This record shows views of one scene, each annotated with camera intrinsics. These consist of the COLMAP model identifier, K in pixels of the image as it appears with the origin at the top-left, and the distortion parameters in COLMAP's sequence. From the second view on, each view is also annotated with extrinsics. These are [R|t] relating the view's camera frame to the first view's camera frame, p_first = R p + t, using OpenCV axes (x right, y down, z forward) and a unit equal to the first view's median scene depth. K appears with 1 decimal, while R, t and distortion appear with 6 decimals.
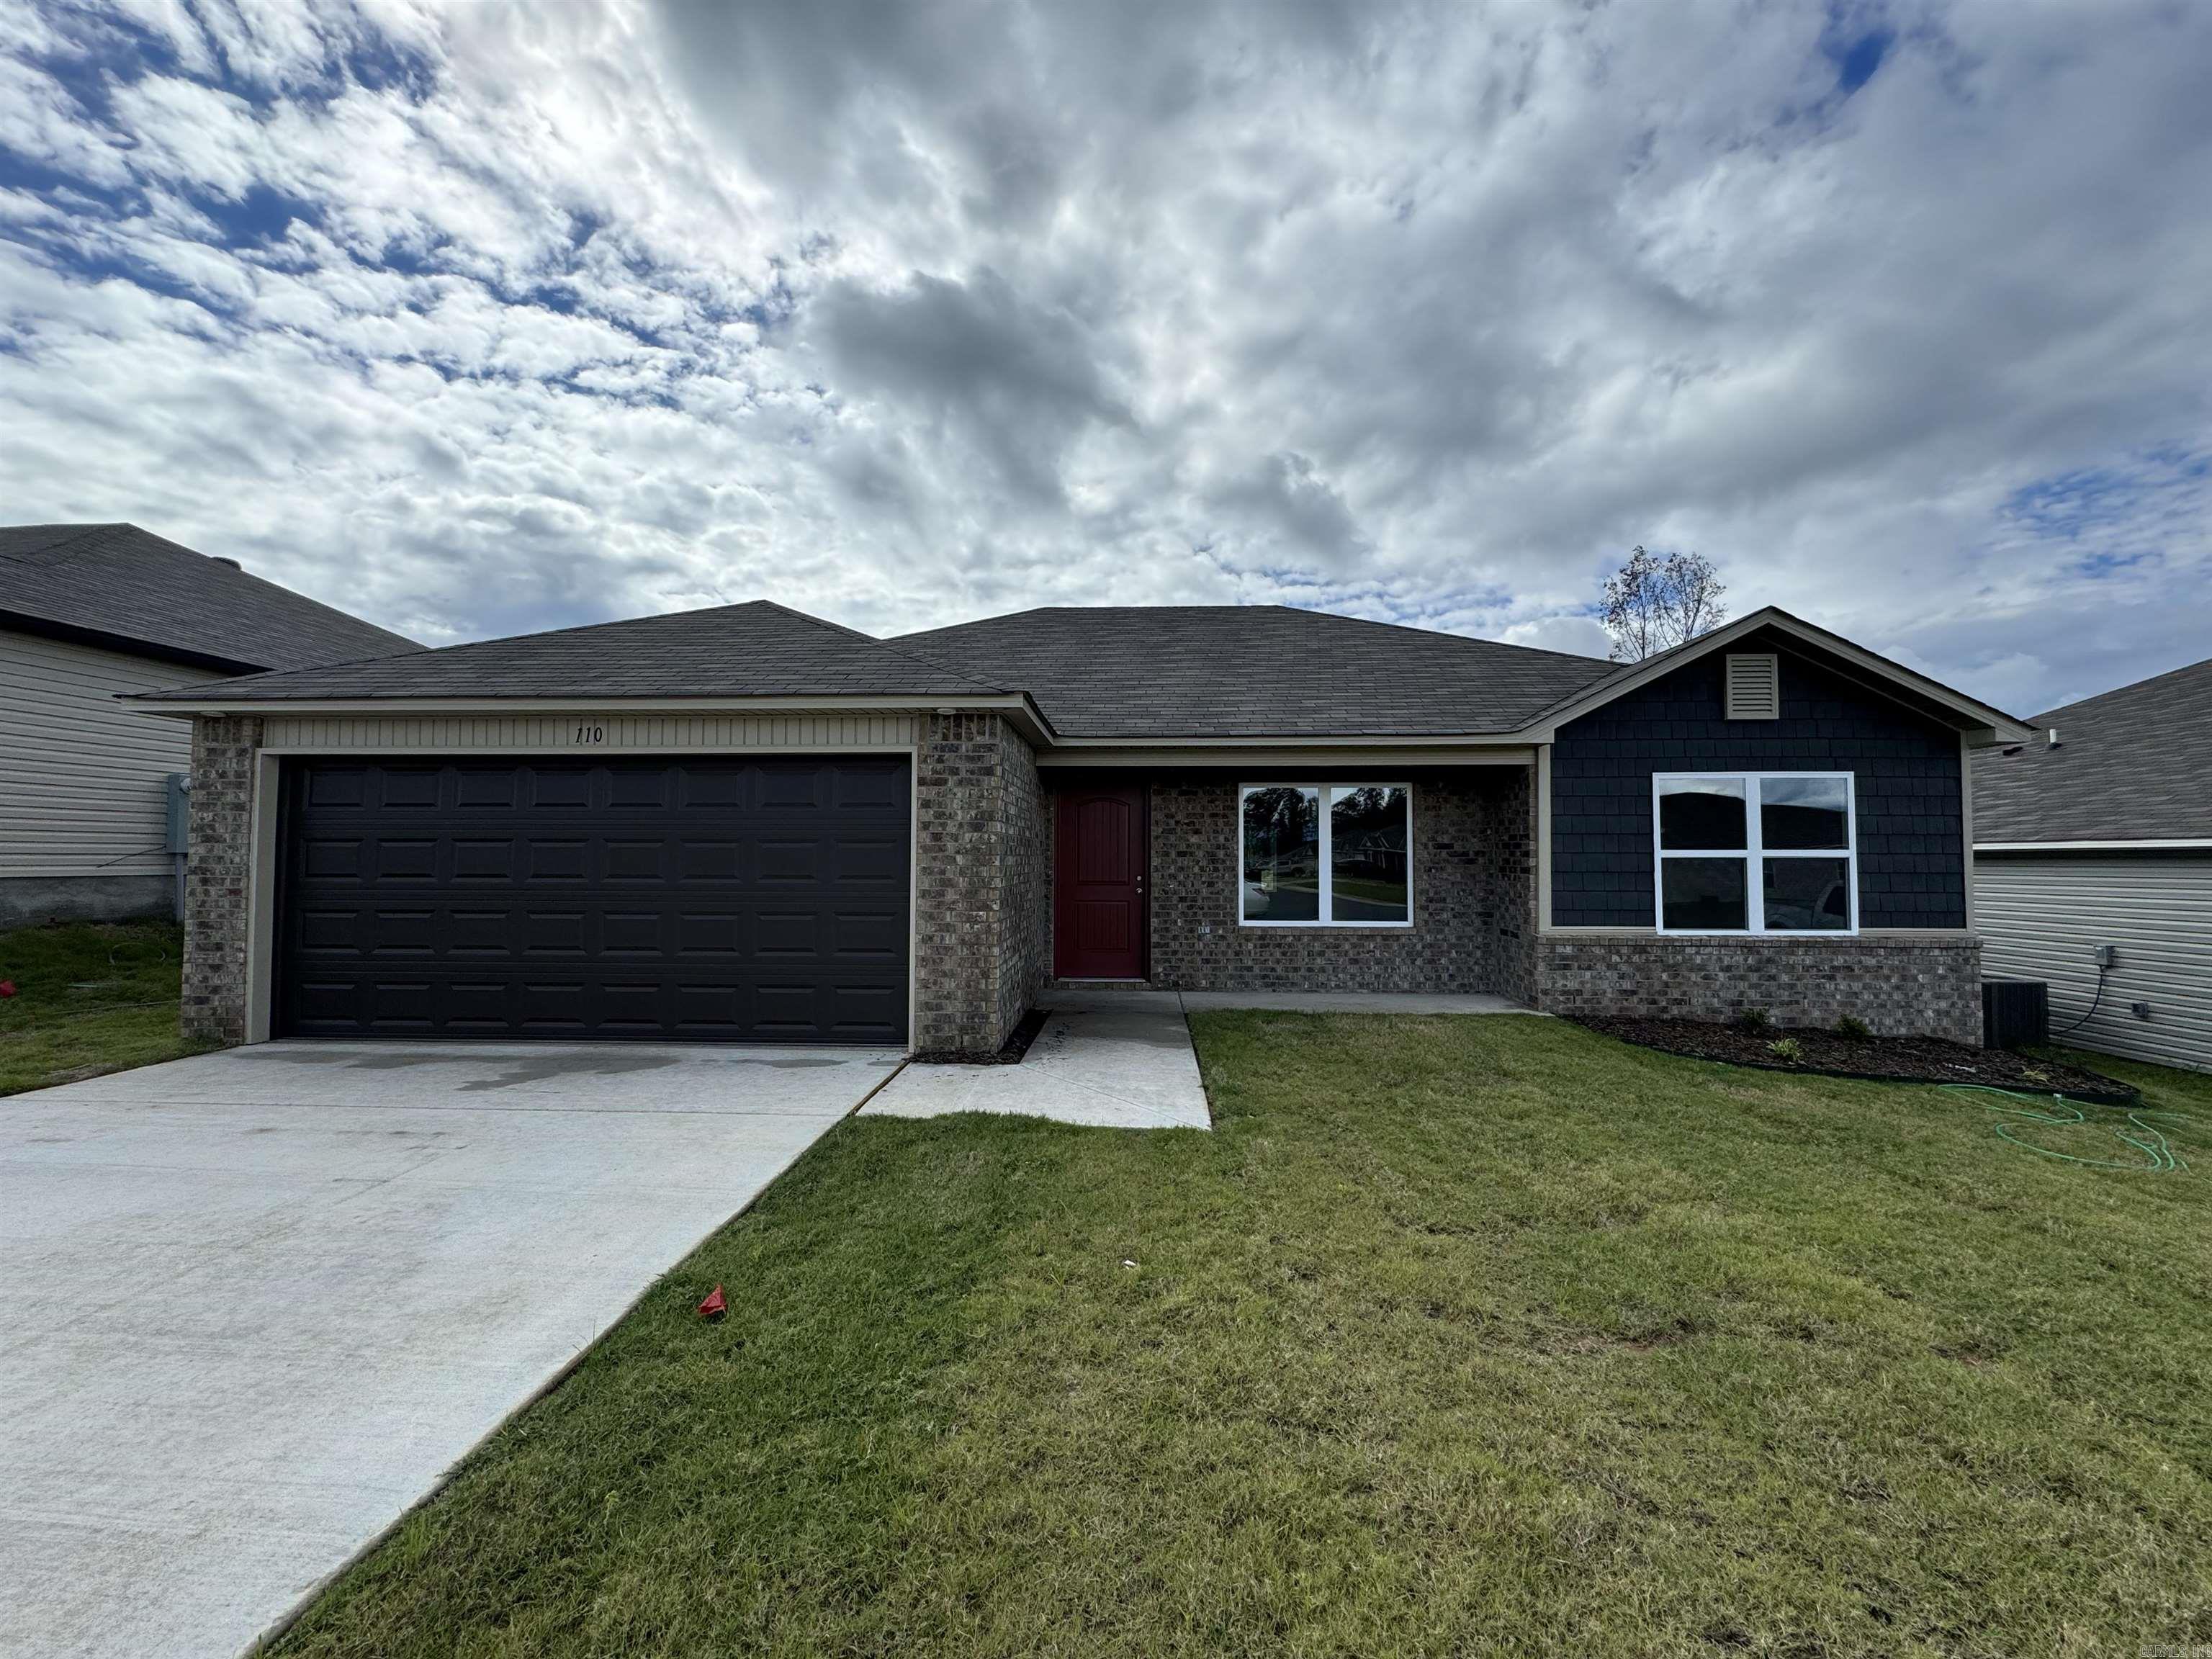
lens RADIAL K [[879.8, 0, 1106.9], [0, 879.8, 827.7], [0, 0, 1]] dist [-0.002678, 0.000463]
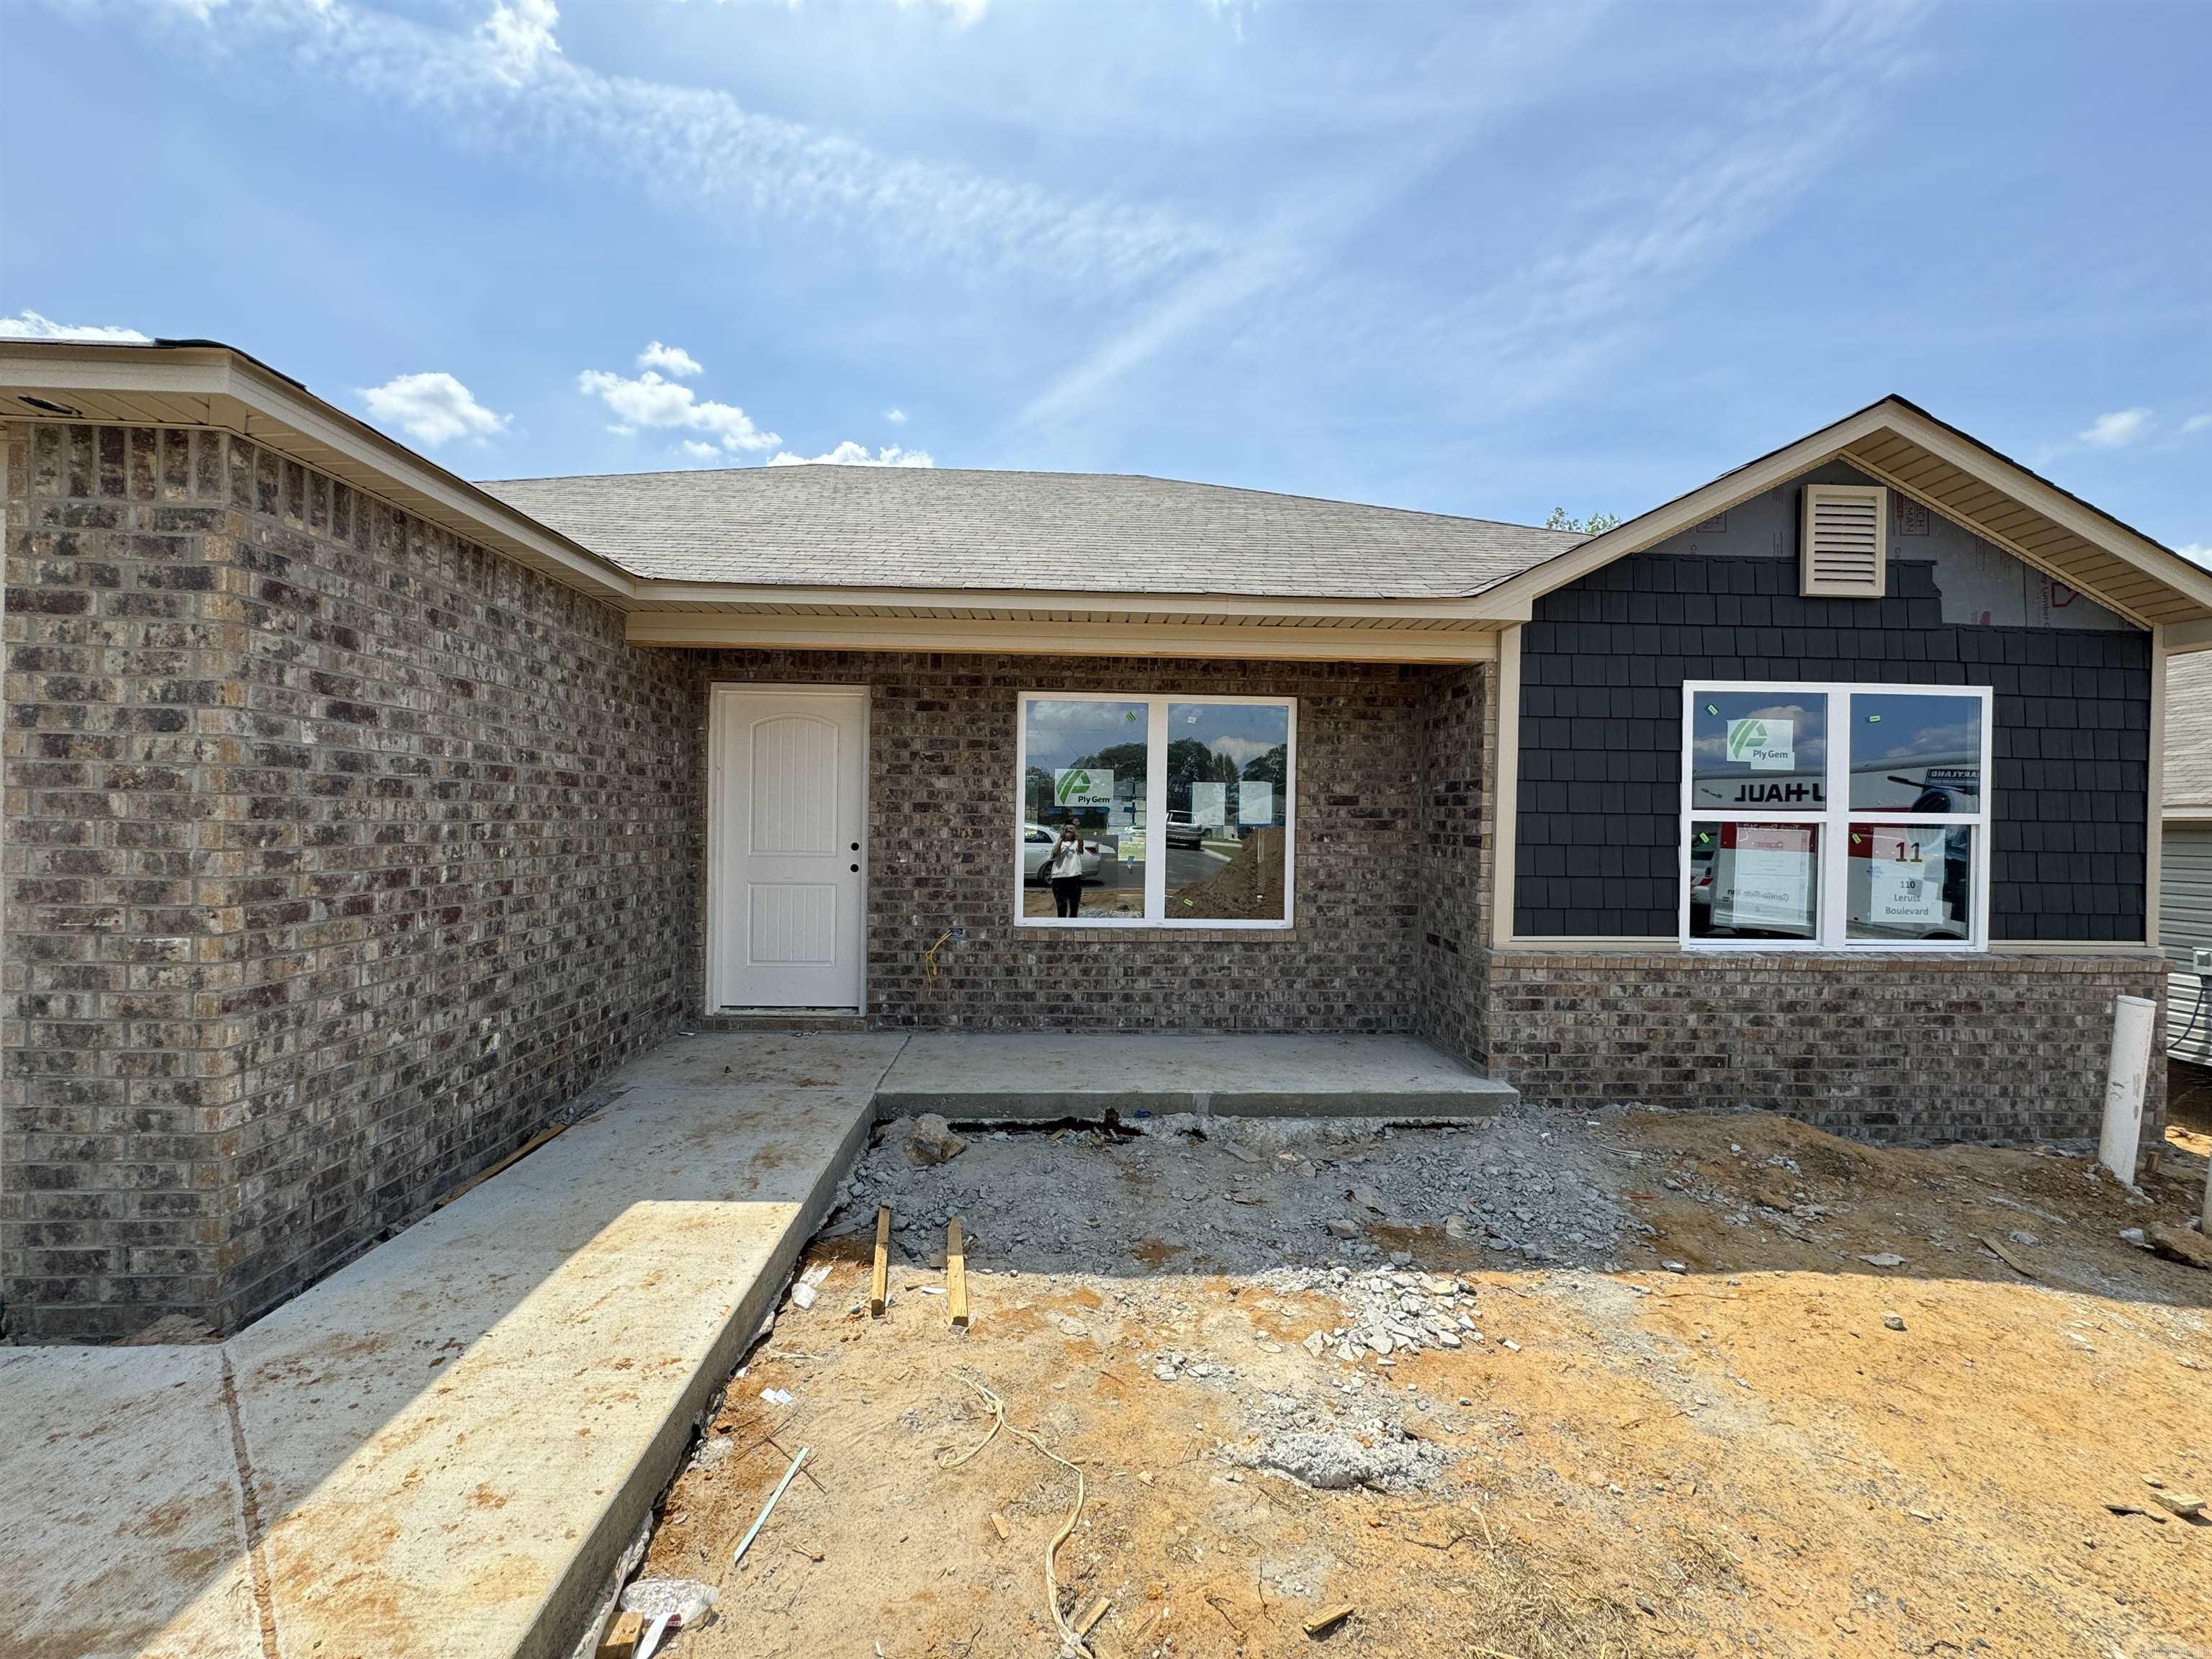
lens RADIAL K [[879.8, 0, 1106.9], [0, 879.8, 827.7], [0, 0, 1]] dist [-0.002678, 0.000463]
pose [[0.996029, 0.011555, 0.088277, 0.178032], [-0.015454, 0.998929, 0.043607, 0.017310], [-0.087678, -0.044798, 0.995141, 0.433947]]
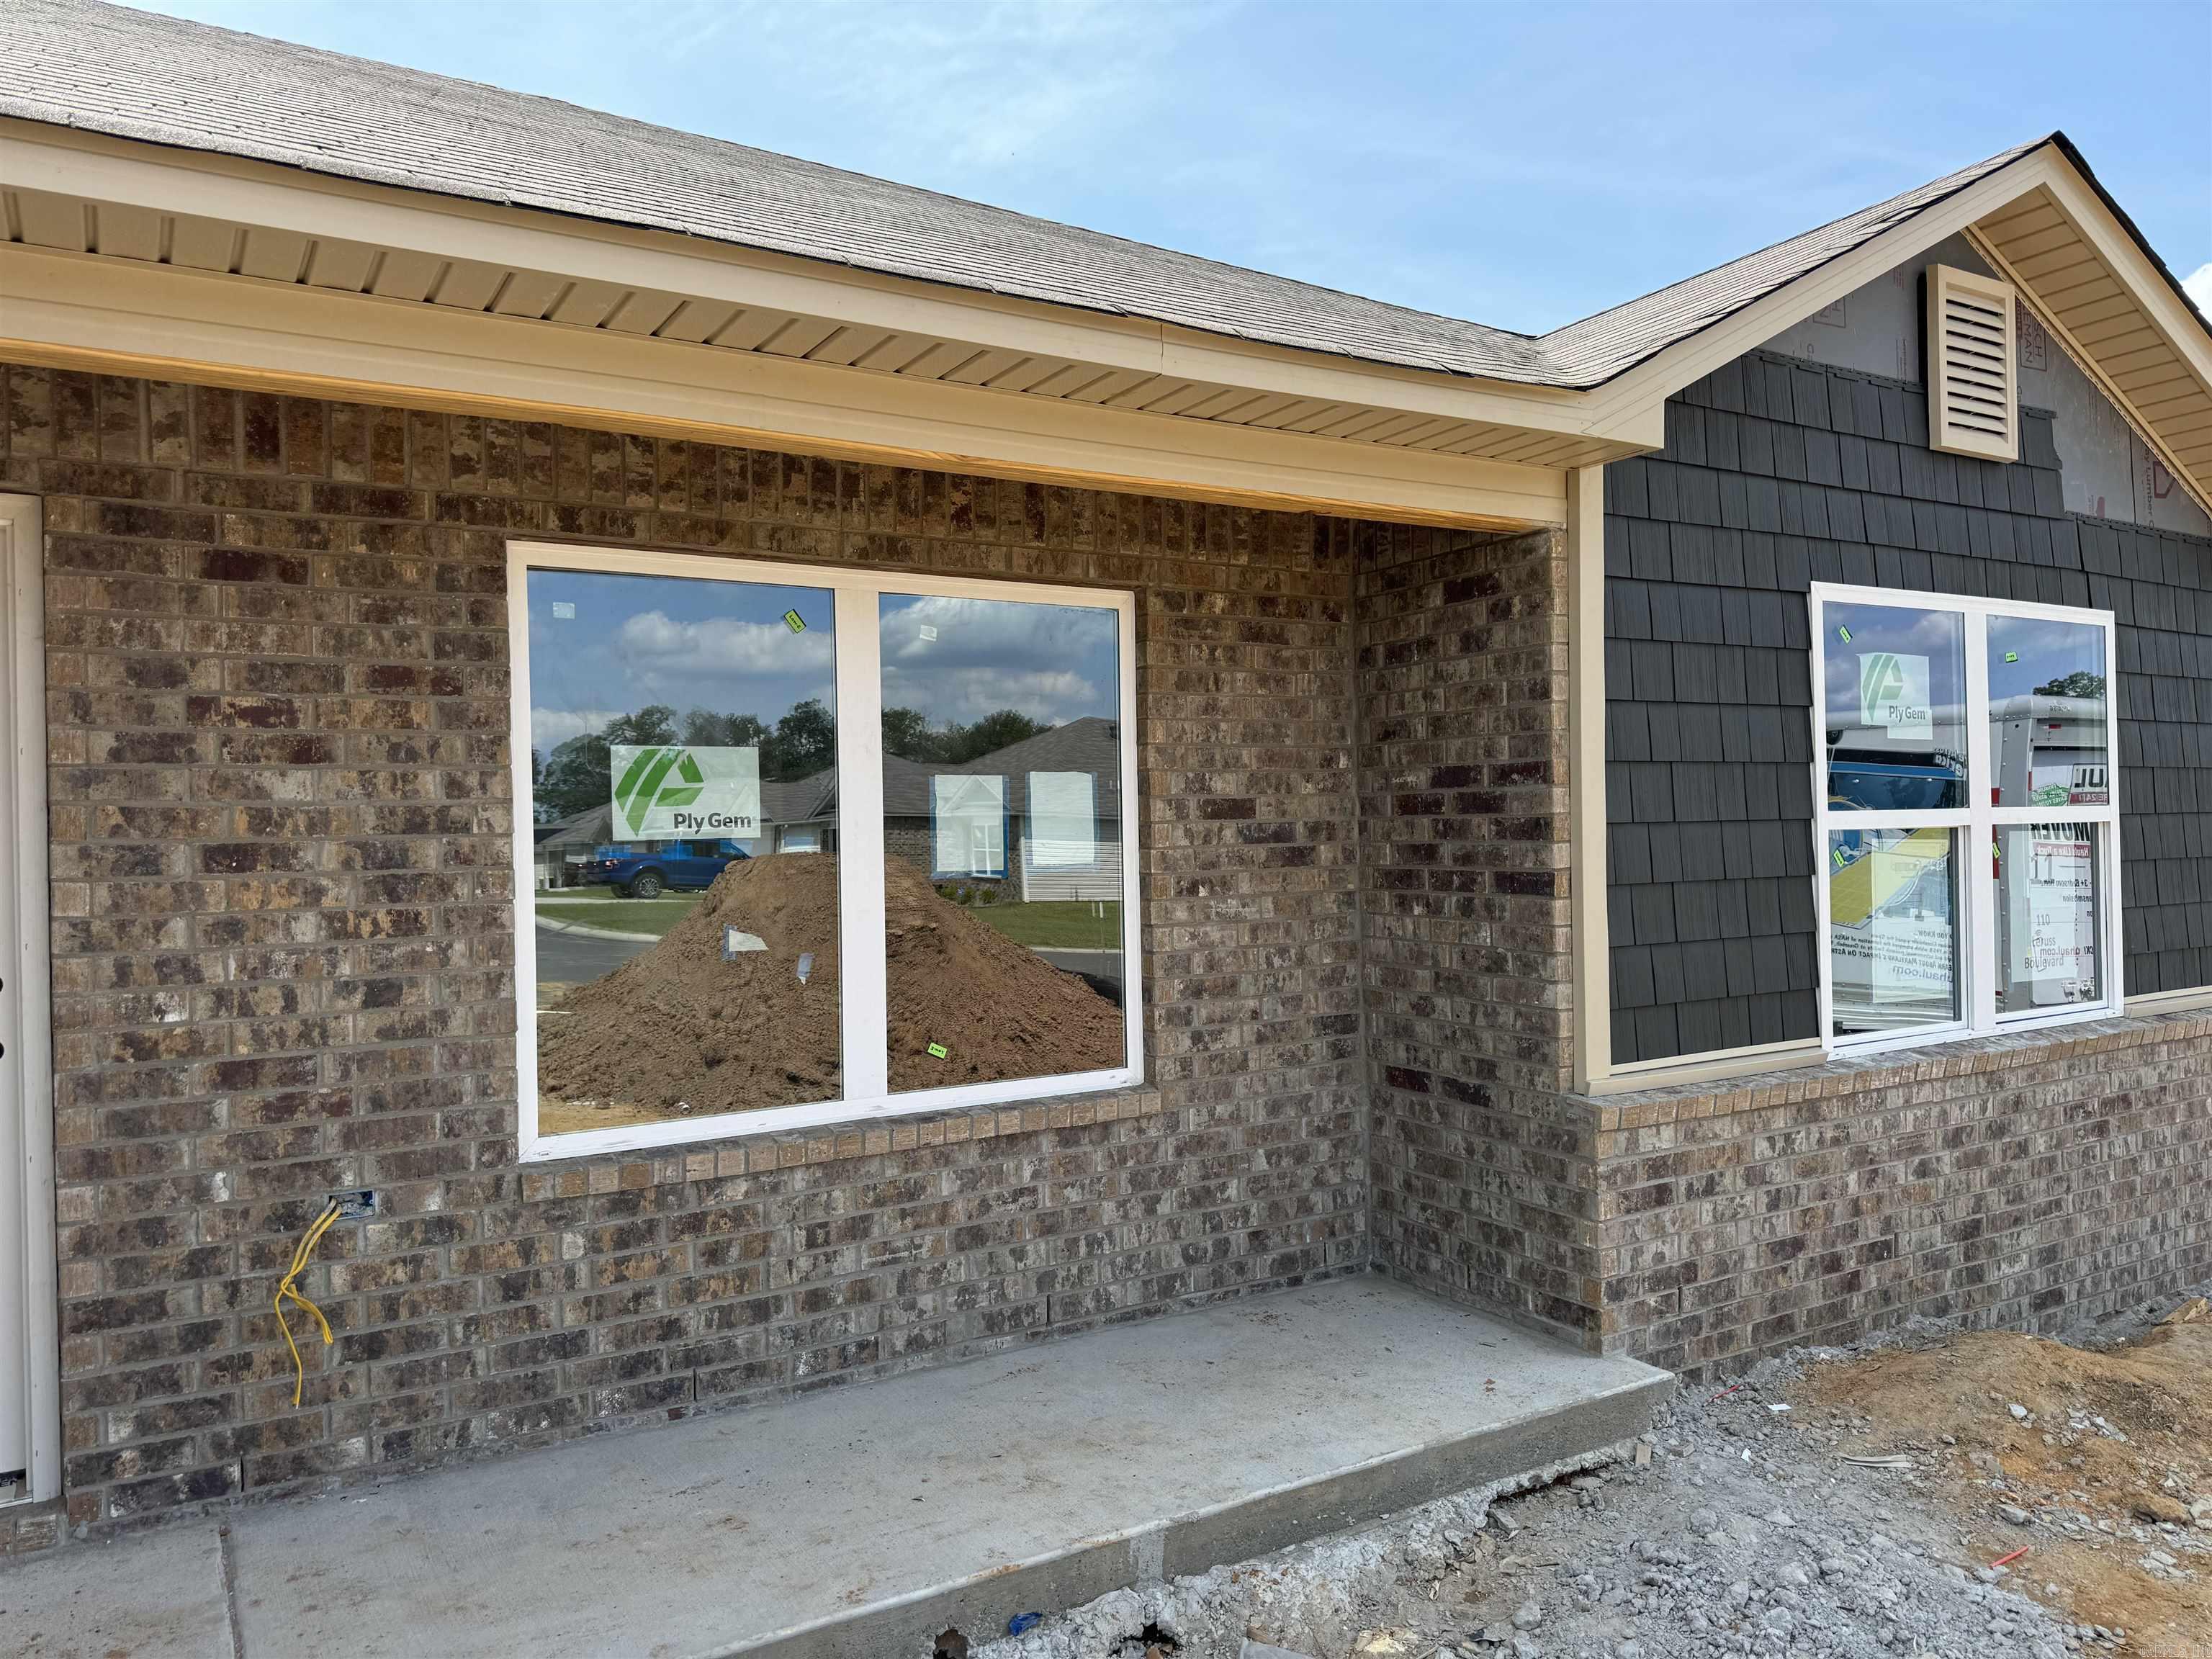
lens RADIAL K [[1566.0, 0, 1092.4], [0, 1566.0, 839.1], [0, 0, 1]] dist [0.019846, -0.018618]
pose [[0.835154, -0.020631, 0.549629, 0.057575], [0.003032, 0.999454, 0.032907, 0.015306], [-0.550007, -0.025816, 0.834761, 0.644682]]
